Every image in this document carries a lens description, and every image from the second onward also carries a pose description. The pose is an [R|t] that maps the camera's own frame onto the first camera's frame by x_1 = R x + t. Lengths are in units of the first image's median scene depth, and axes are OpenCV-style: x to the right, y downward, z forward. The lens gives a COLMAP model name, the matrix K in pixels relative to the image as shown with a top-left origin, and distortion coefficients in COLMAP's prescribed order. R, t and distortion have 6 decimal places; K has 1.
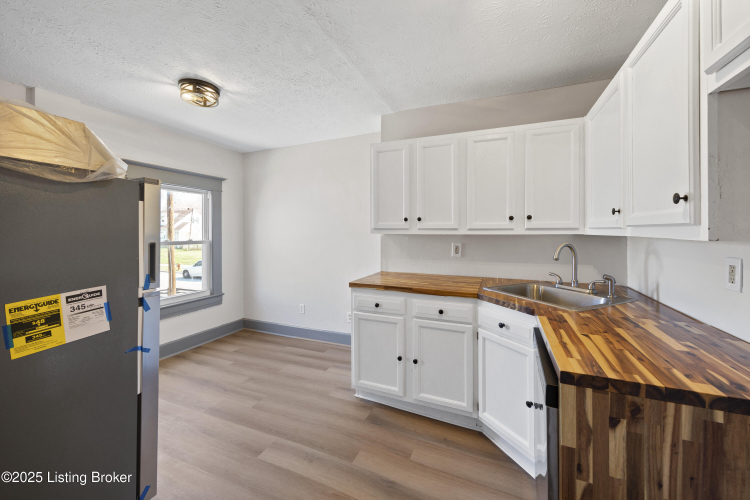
lens RADIAL K [[292.7, 0, 370.1], [0, 292.7, 247.1], [0, 0, 1]] dist [0.001238, 0.000190]
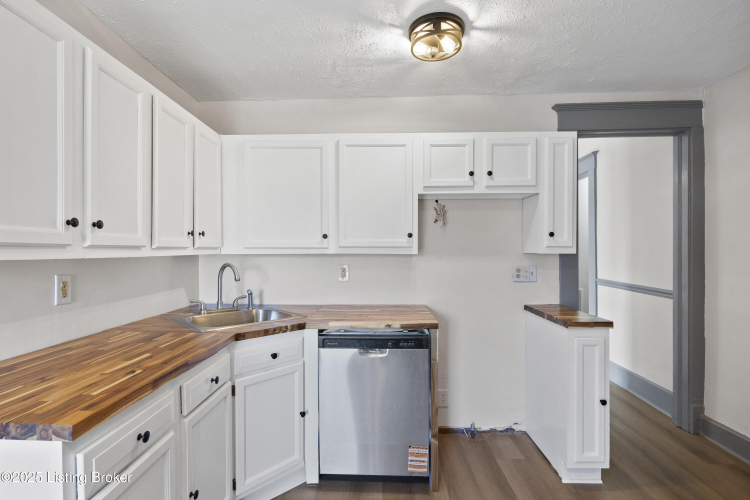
lens RADIAL K [[362.1, 0, 375.0], [0, 362.1, 252.4], [0, 0, 1]] dist [-0.016016, 0.000165]
pose [[-0.372137, -0.010225, 0.928121, -0.639767], [0.048499, 0.998359, 0.030445, -0.063255], [-0.926910, 0.056343, -0.371031, 1.016133]]
